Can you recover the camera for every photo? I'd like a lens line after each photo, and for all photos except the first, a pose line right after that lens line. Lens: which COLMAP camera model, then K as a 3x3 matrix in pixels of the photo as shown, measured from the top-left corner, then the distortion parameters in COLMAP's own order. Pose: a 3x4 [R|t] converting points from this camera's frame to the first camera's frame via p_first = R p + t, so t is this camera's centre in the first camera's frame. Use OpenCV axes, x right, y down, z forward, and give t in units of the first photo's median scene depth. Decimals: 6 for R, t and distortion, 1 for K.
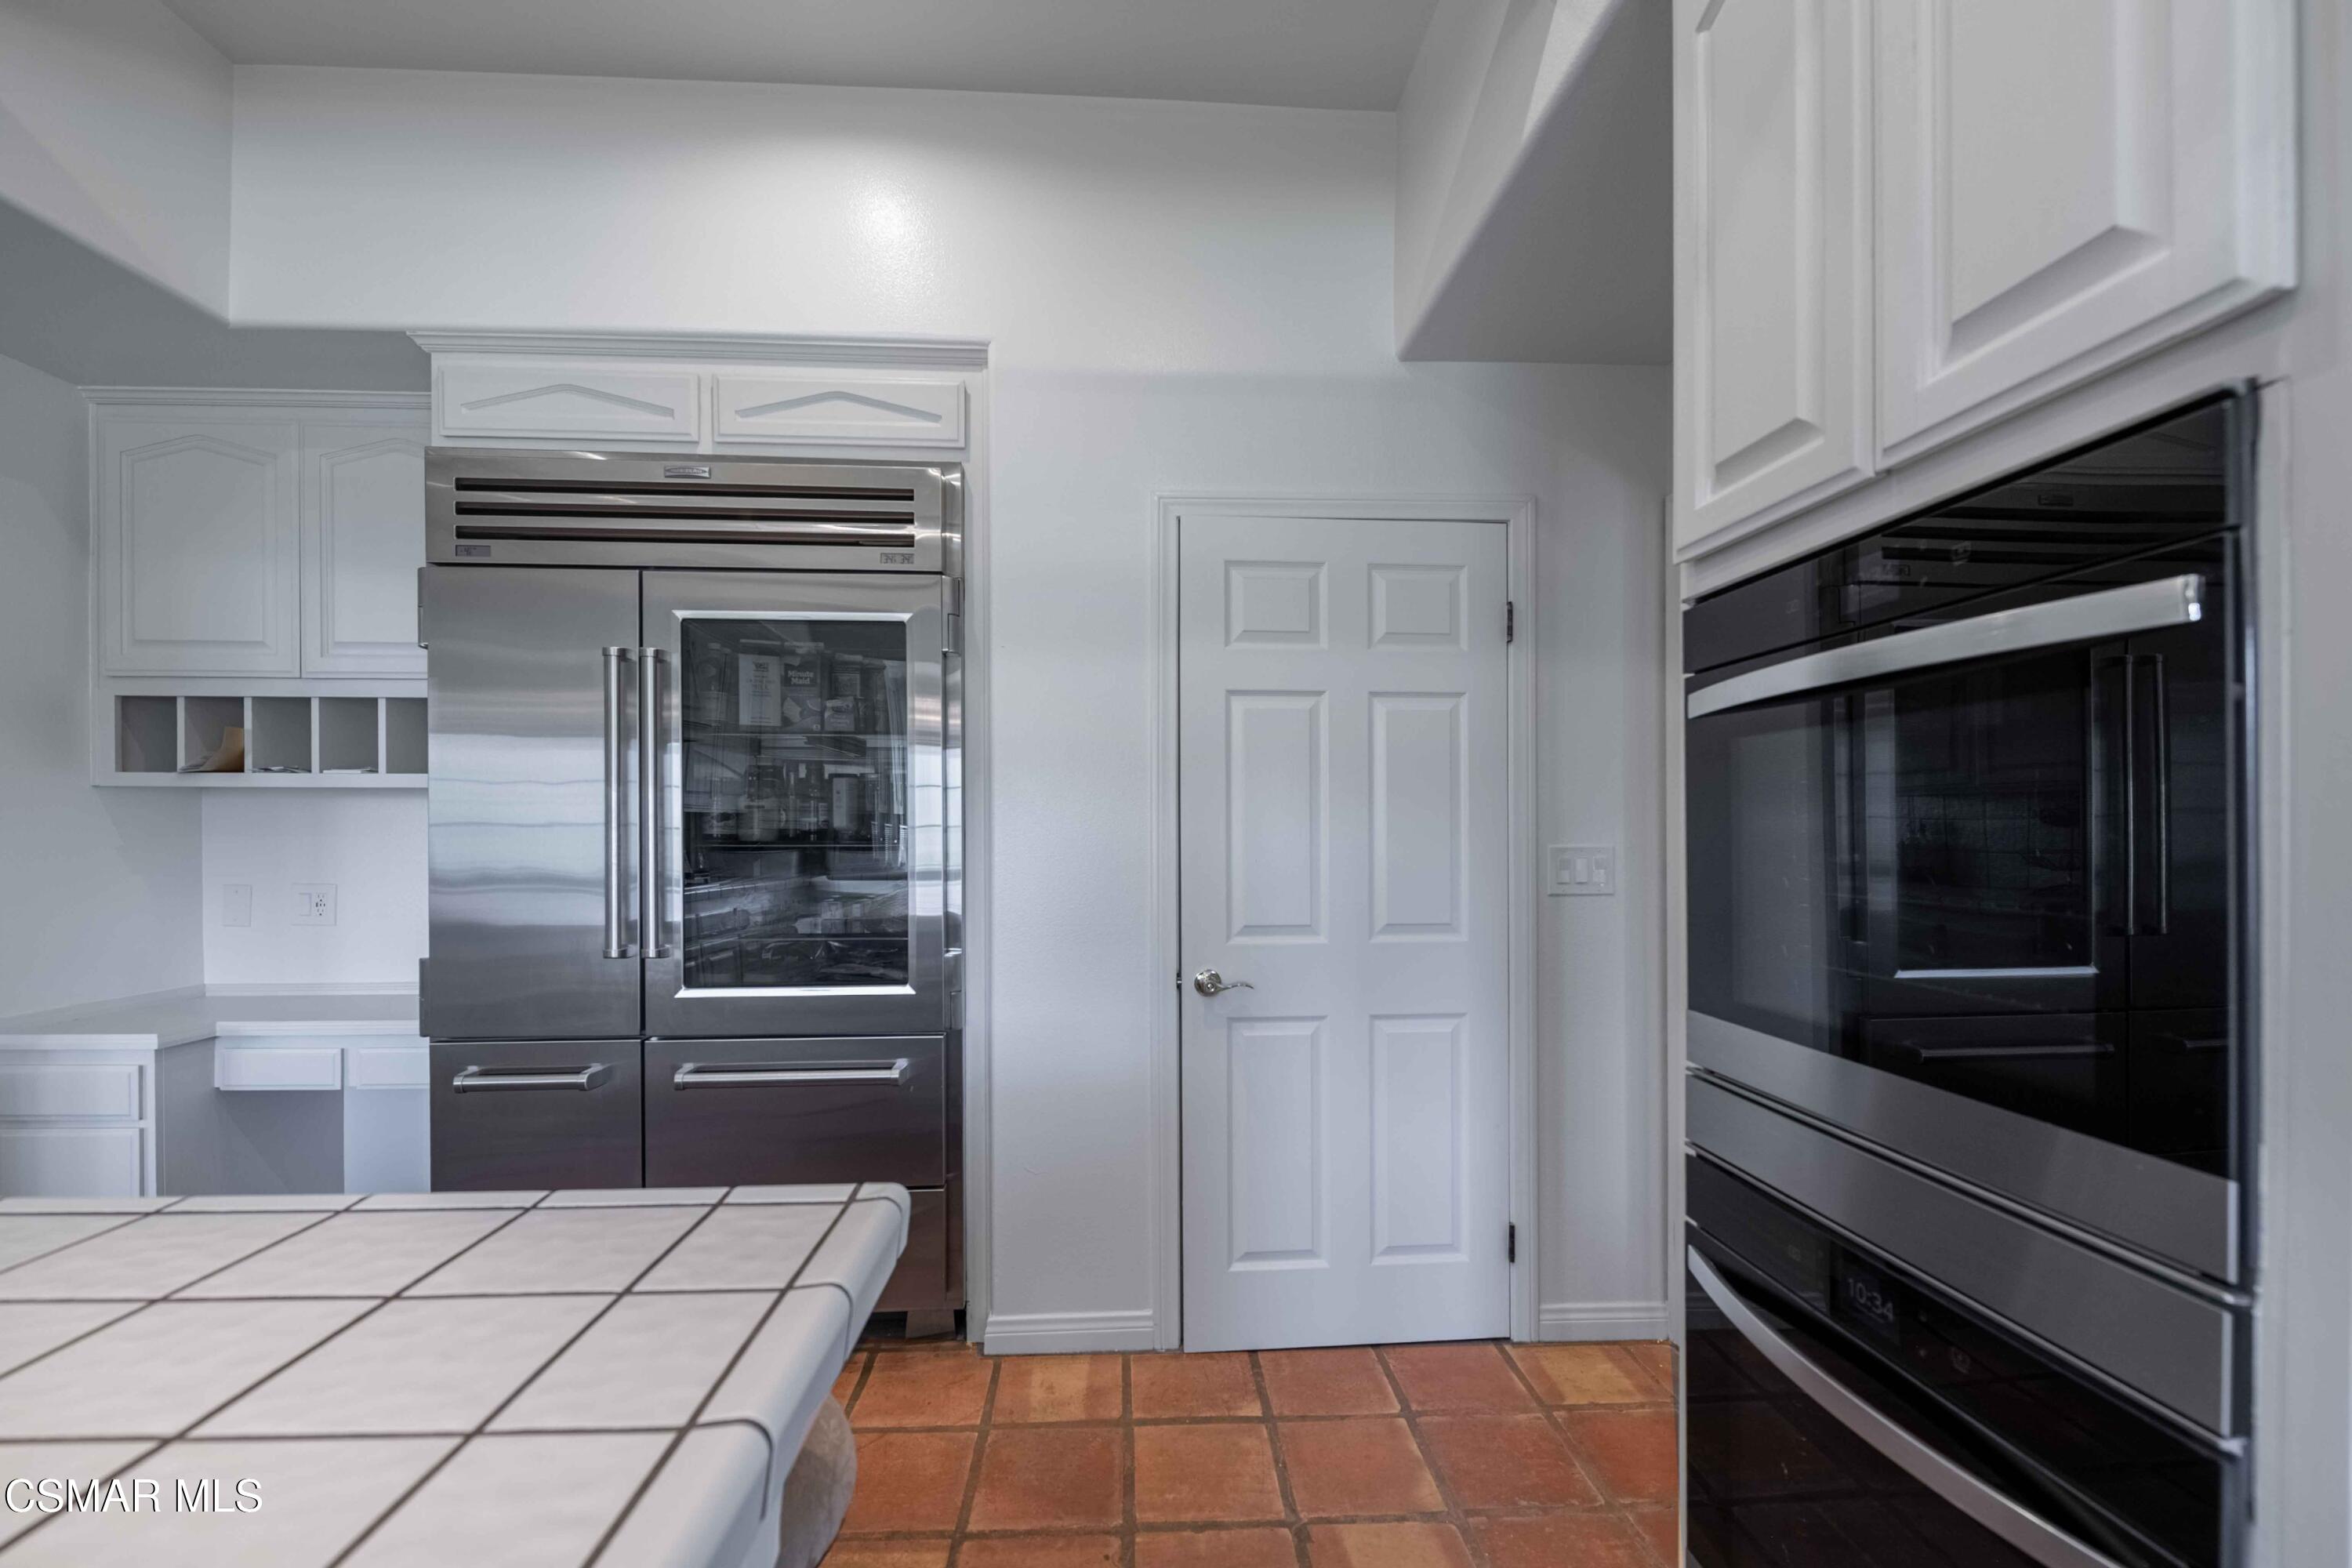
lens RADIAL K [[962.4, 0, 1166.3], [0, 962.4, 832.6], [0, 0, 1]] dist [-0.011070, -0.000120]
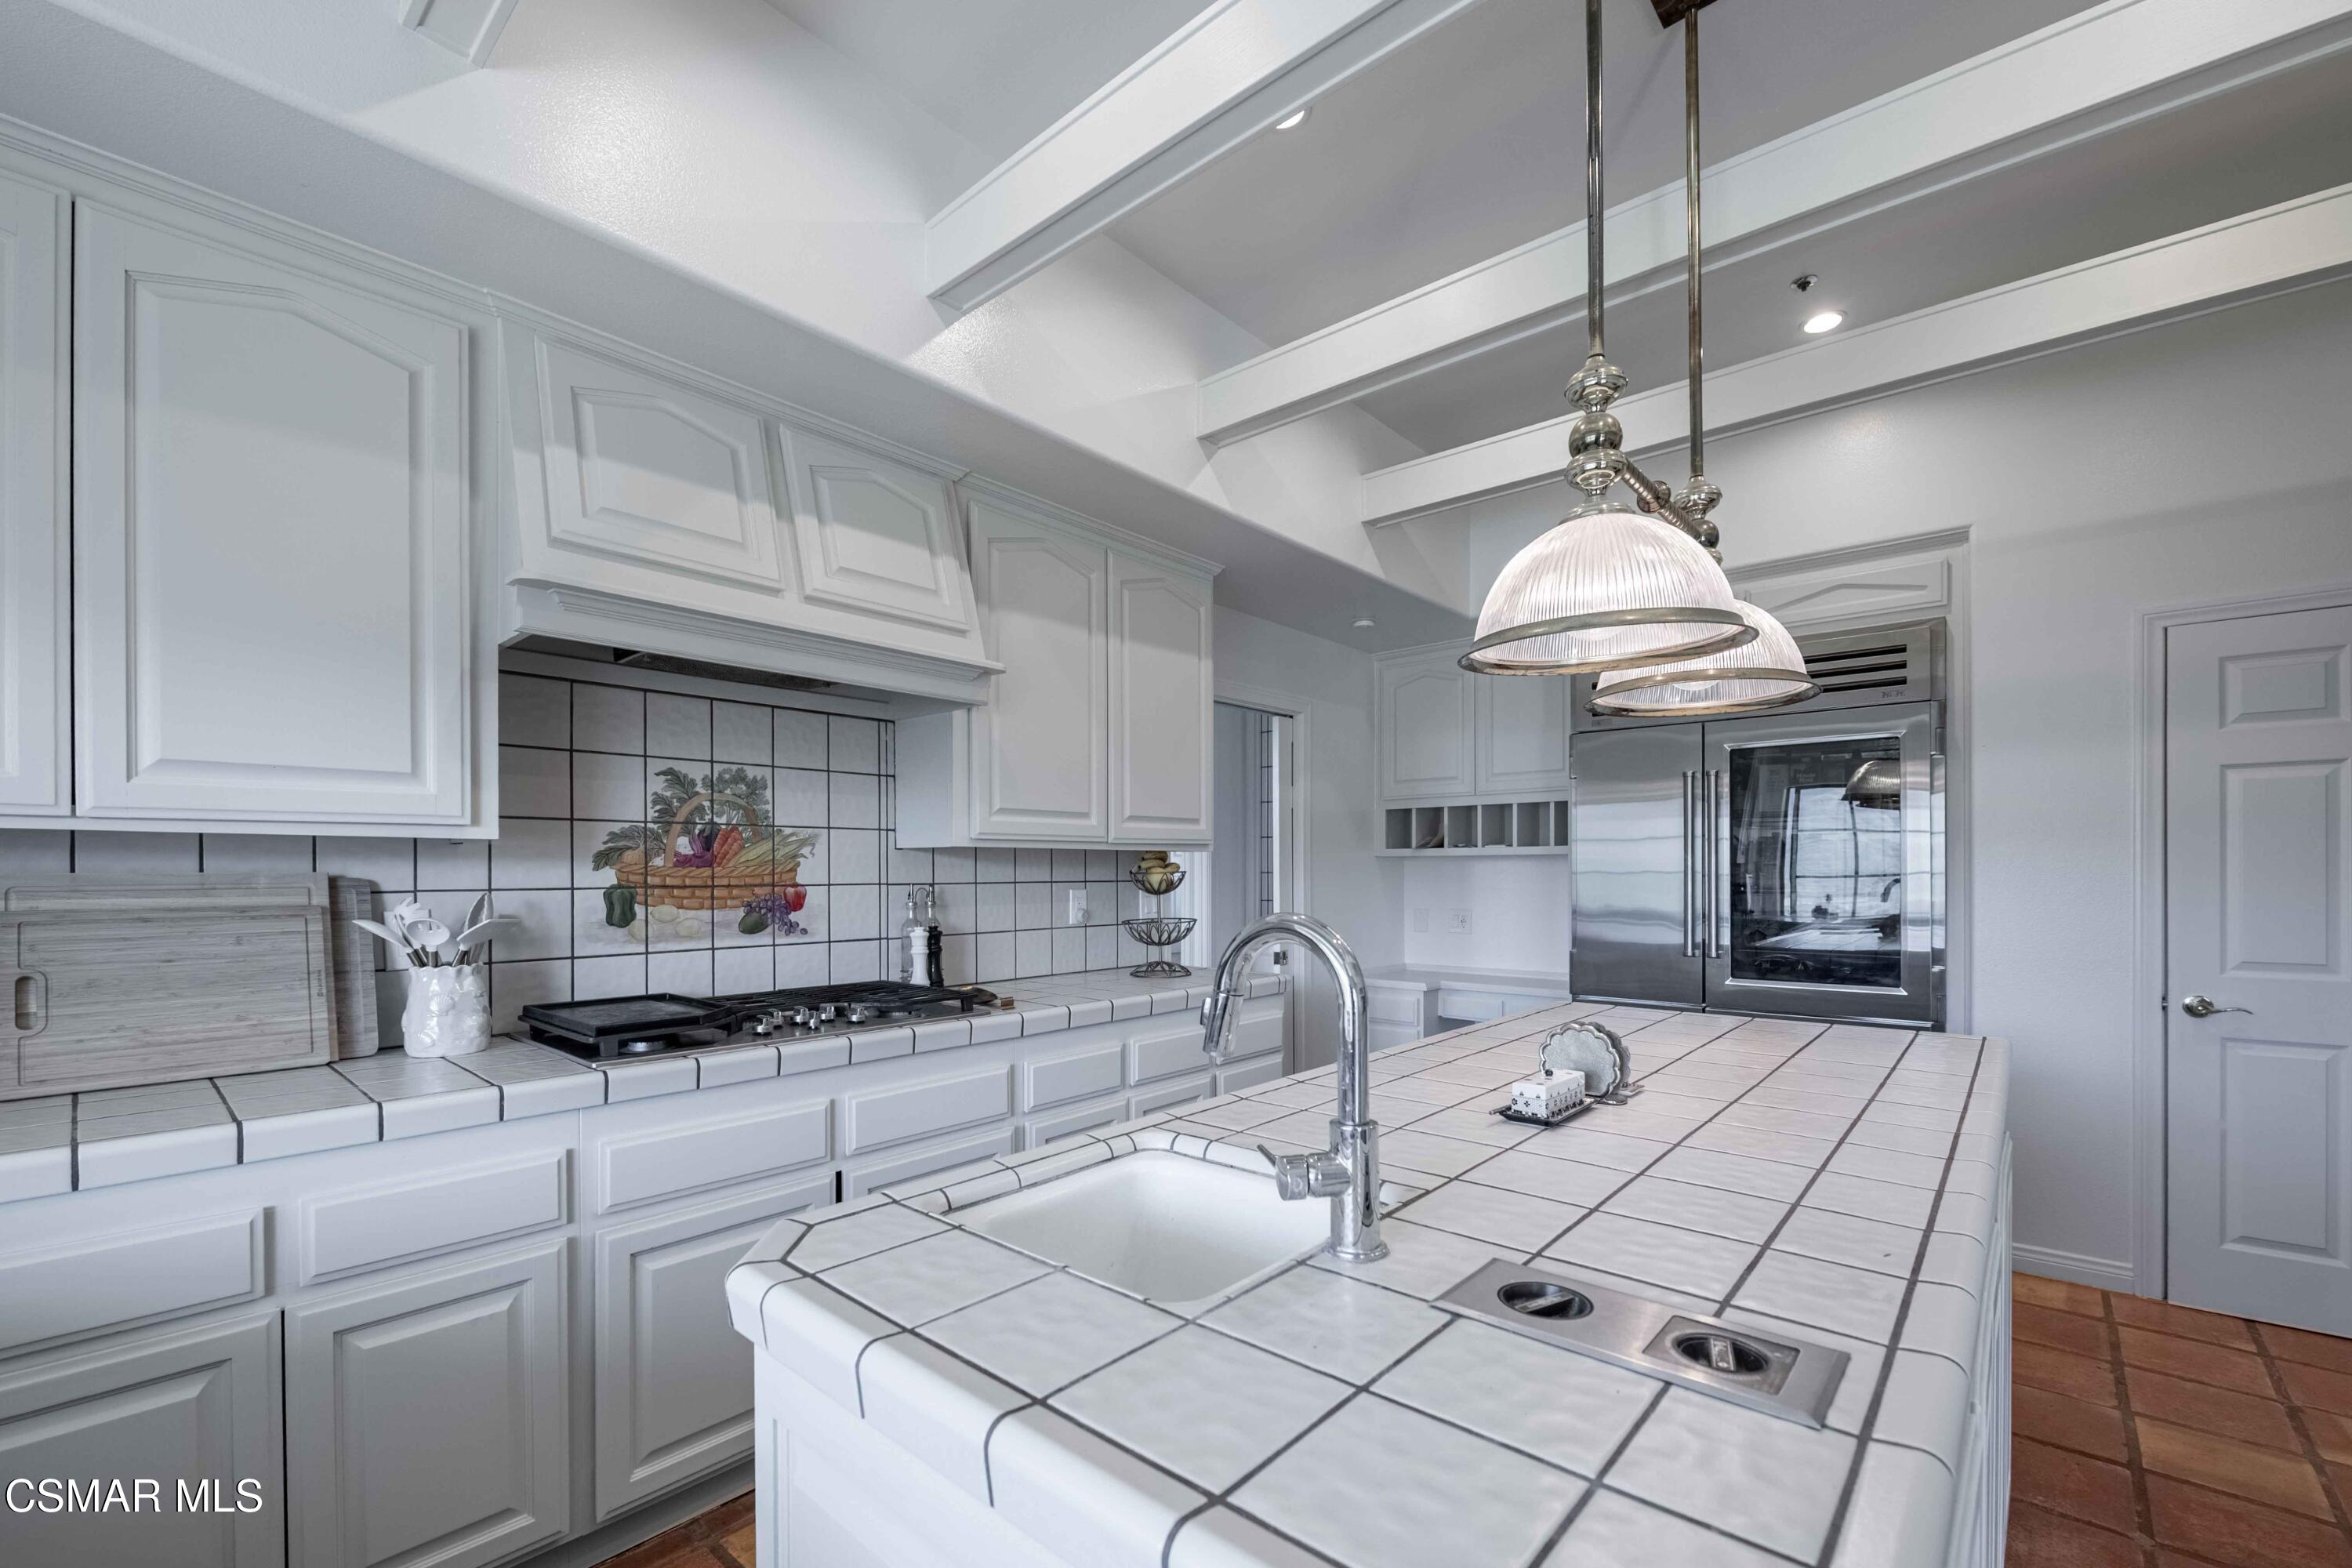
lens RADIAL K [[973.1, 0, 1173.3], [0, 973.1, 880.8], [0, 0, 1]] dist [-0.008364, -0.000406]
pose [[0.718823, 0.002726, -0.695188, -0.042269], [-0.000526, 0.999994, 0.003378, -0.006653], [0.695193, -0.002063, 0.718820, -0.784435]]
